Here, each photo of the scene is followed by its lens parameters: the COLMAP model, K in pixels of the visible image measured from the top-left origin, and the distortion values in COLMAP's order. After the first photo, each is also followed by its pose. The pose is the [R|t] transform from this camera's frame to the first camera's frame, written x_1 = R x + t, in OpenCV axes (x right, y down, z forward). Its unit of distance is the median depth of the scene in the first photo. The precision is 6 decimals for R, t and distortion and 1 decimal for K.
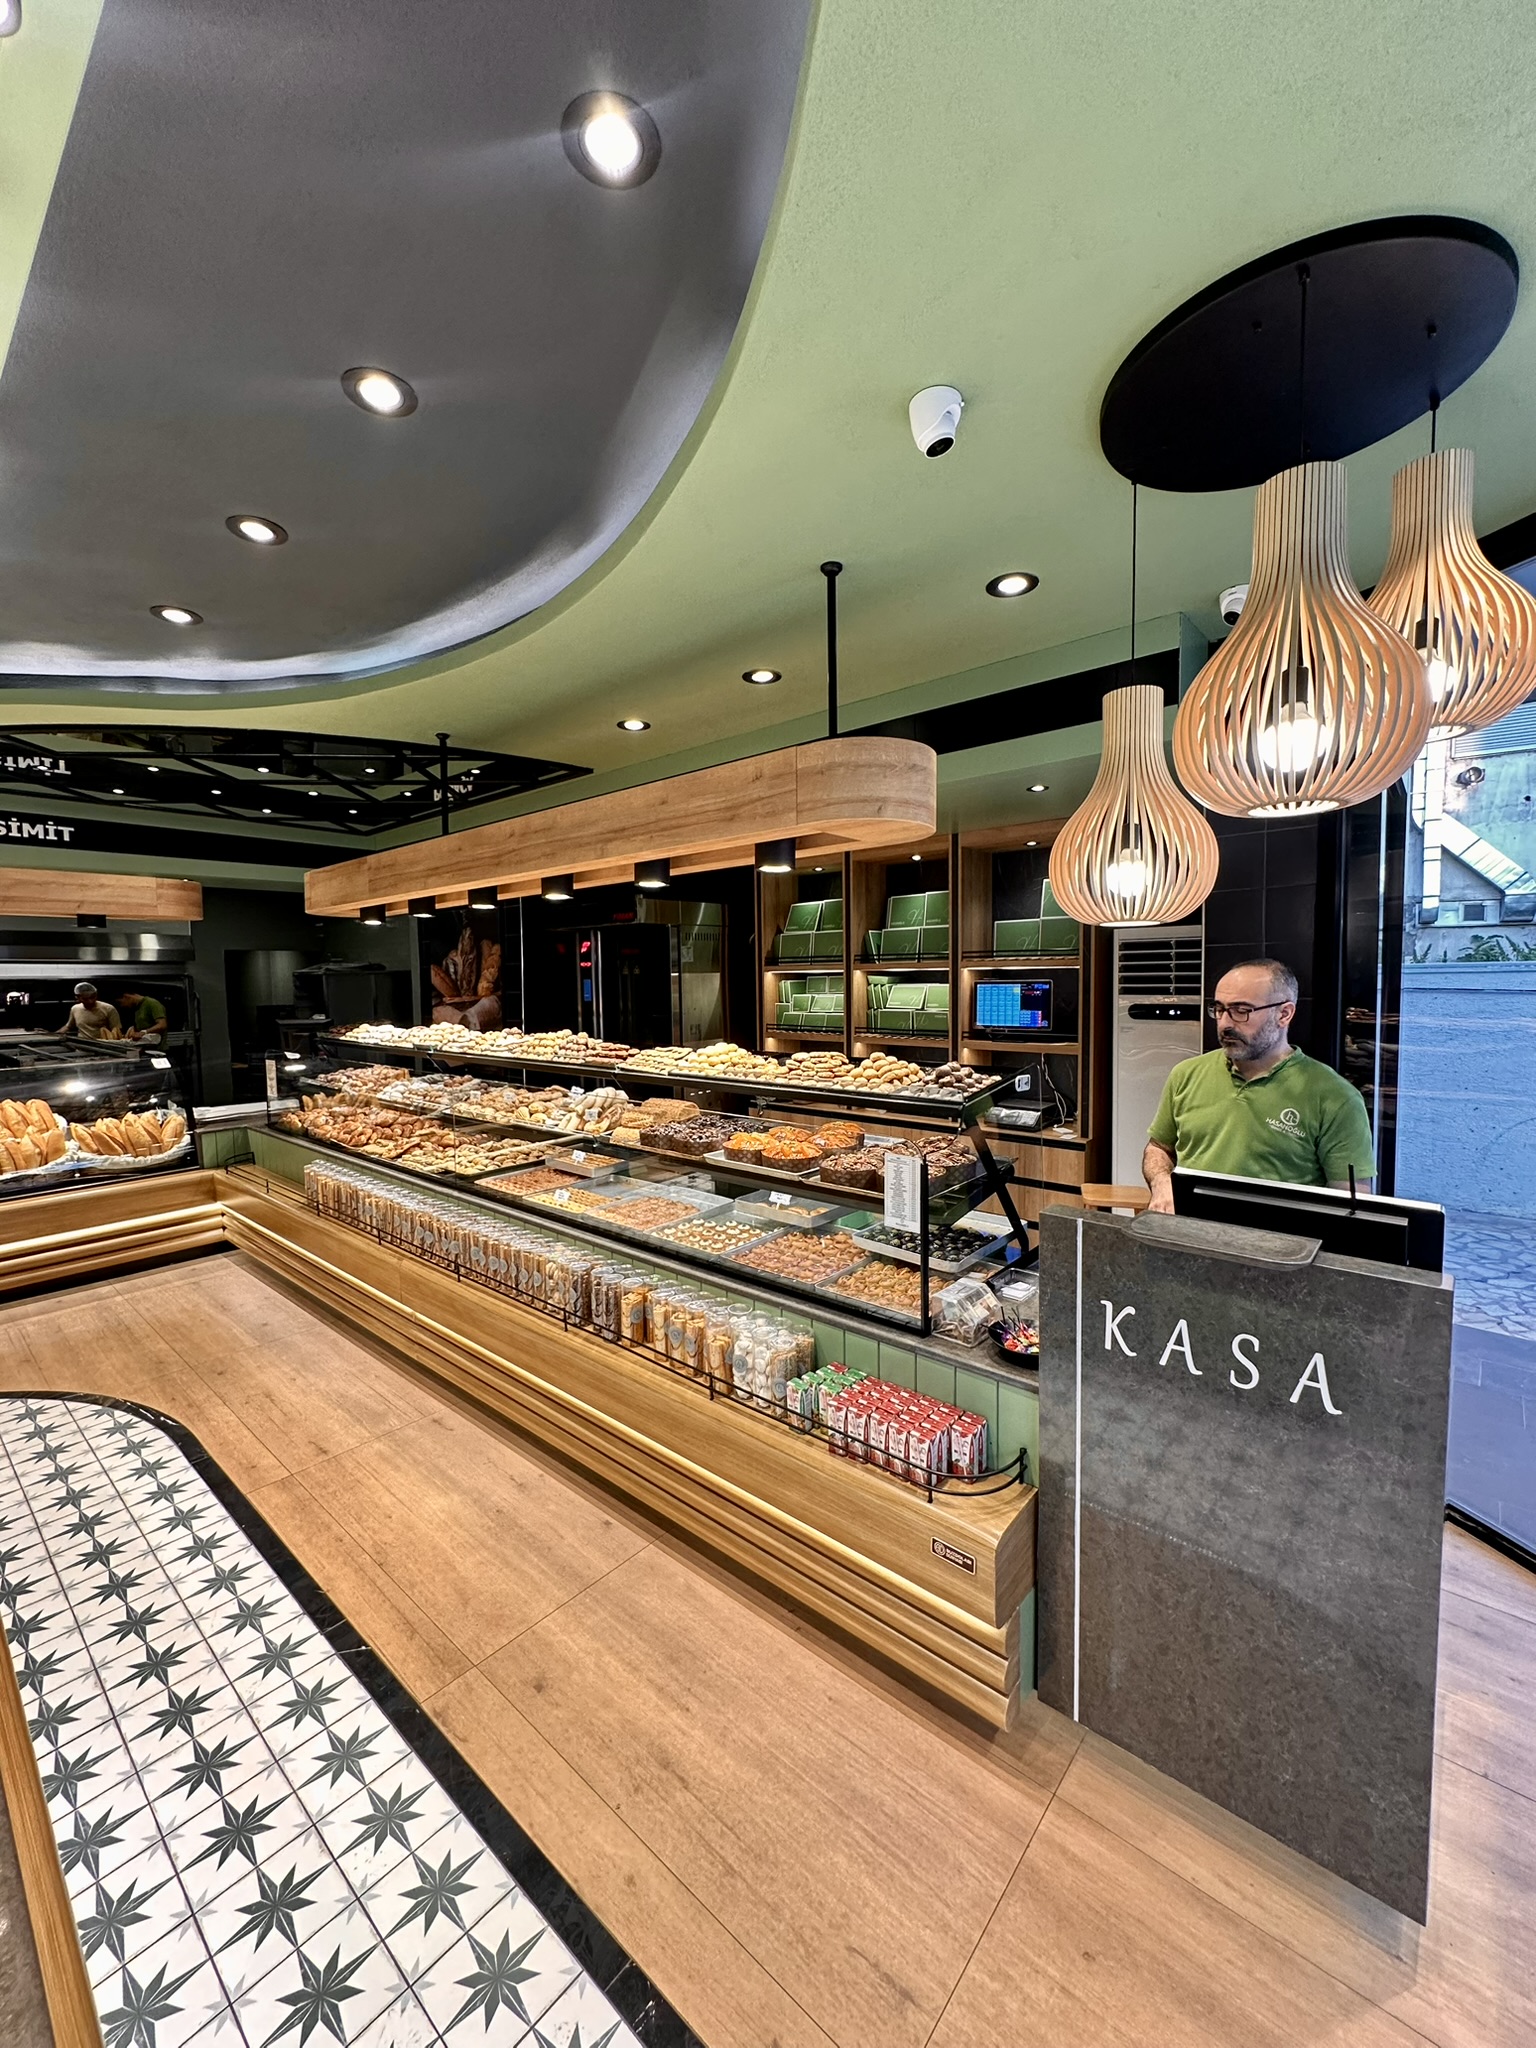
lens RADIAL K [[818.2, 0, 770.2], [0, 818.2, 1025.5], [0, 0, 1]] dist [-0.003685, 0.000881]
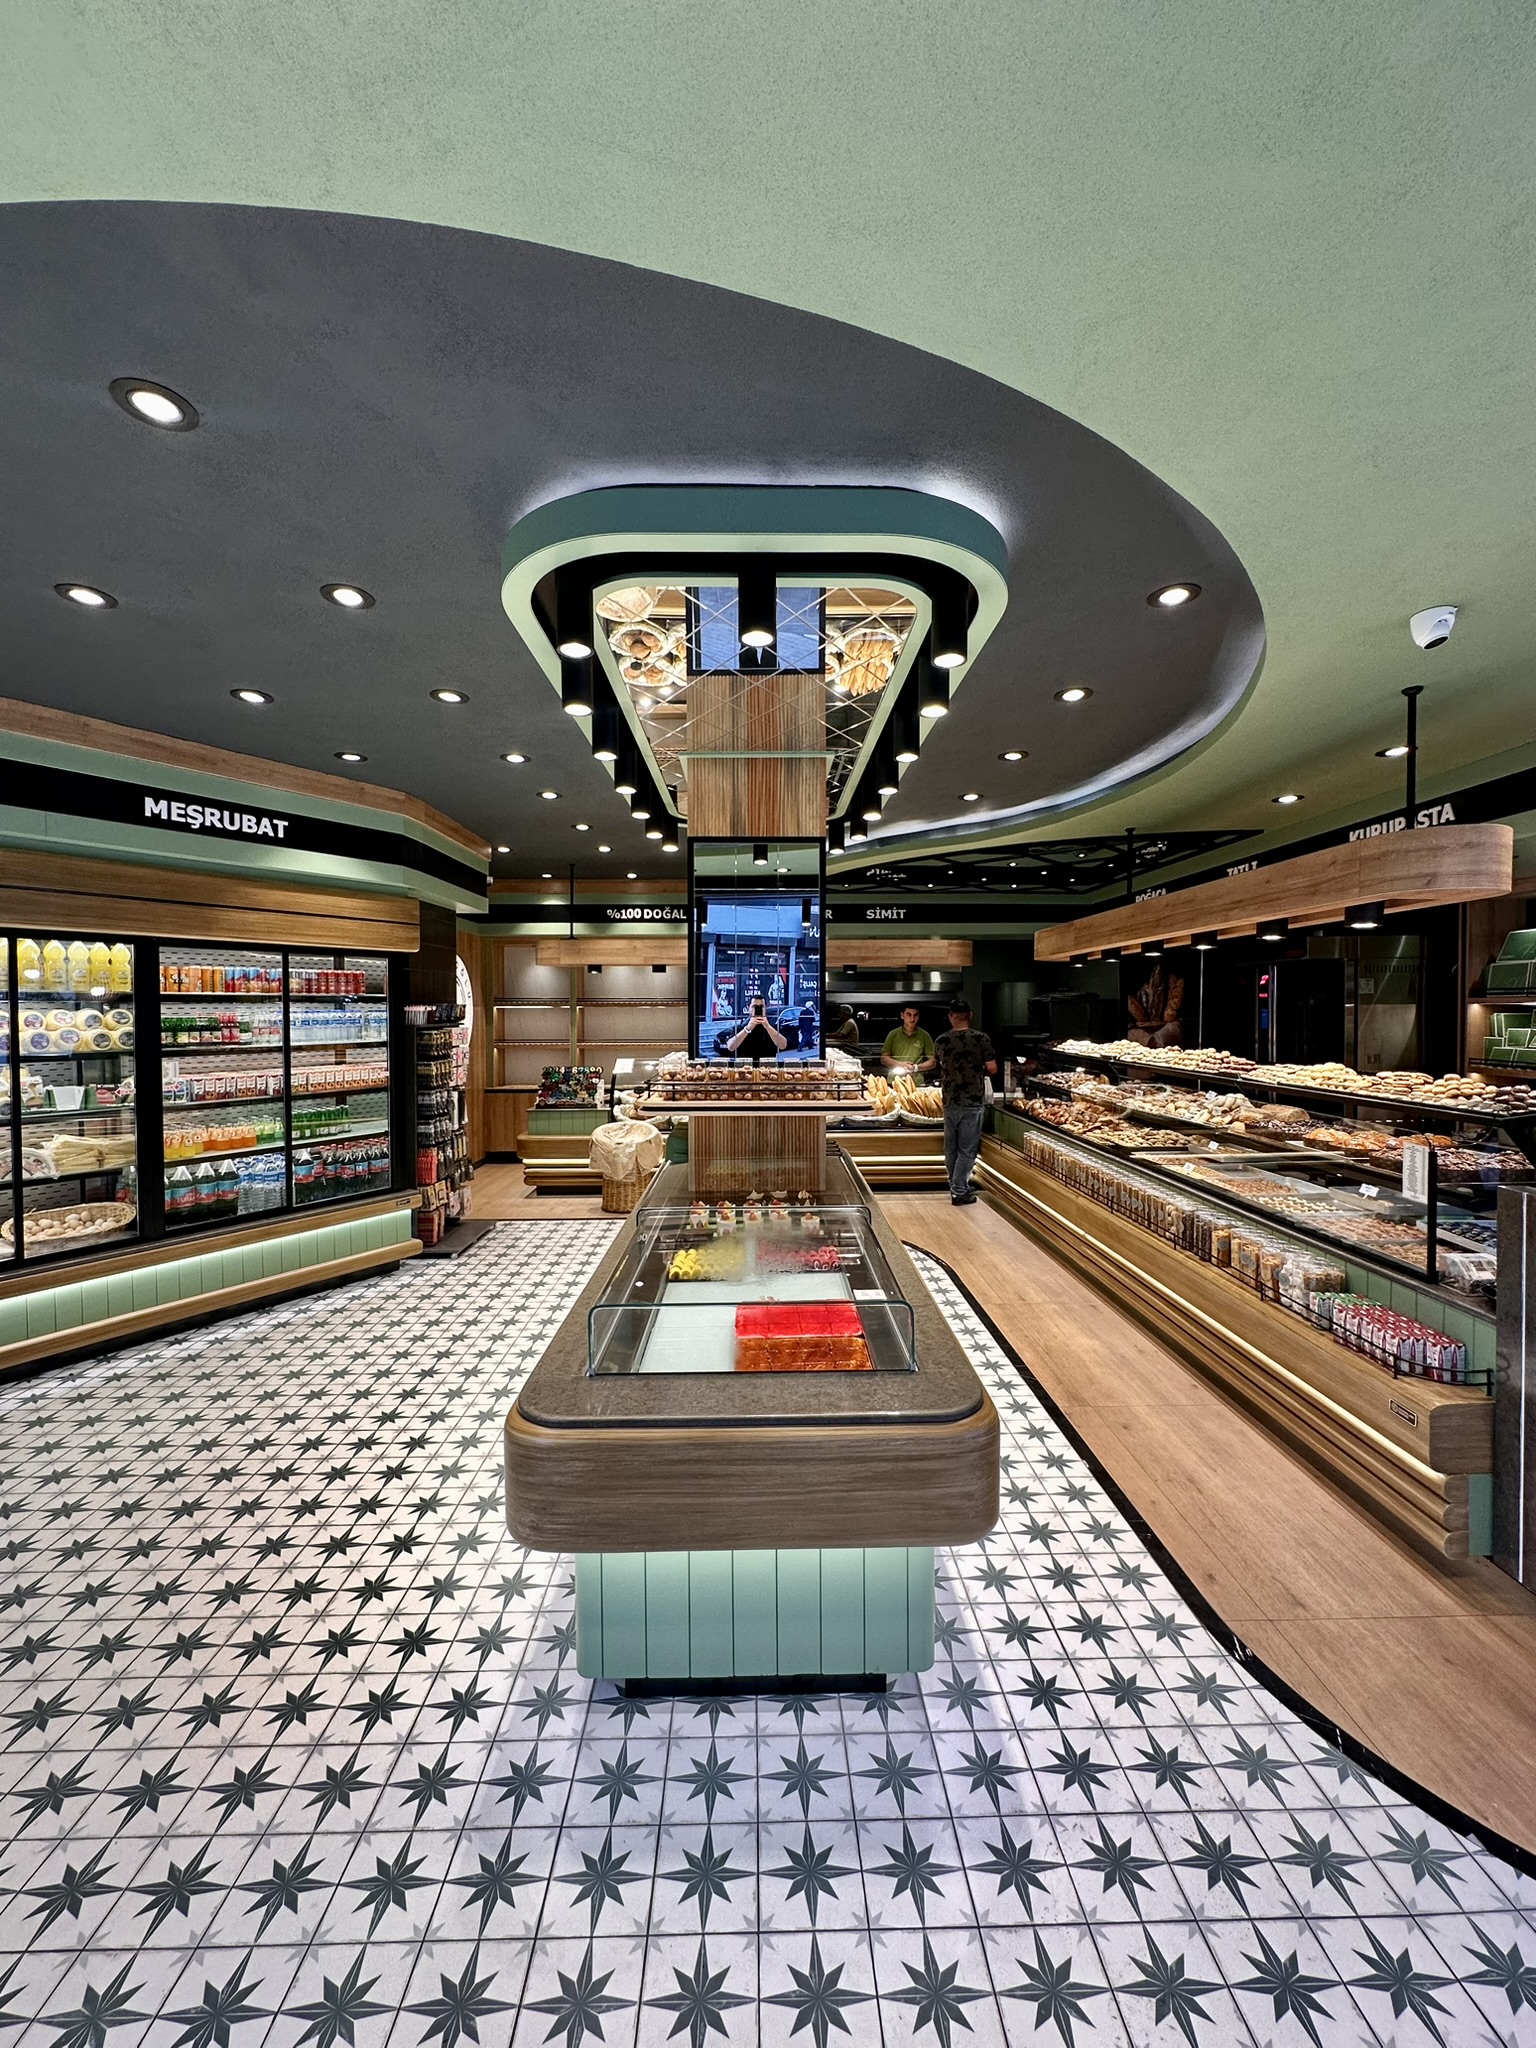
lens RADIAL K [[818.2, 0, 770.2], [0, 818.2, 1025.2], [0, 0, 1]] dist [-0.003685, 0.000881]
pose [[0.668326, 0.028532, -0.743321, 0.300924], [-0.052143, 0.998603, -0.008552, 0.020319], [0.742039, 0.044475, 0.668880, -0.469203]]
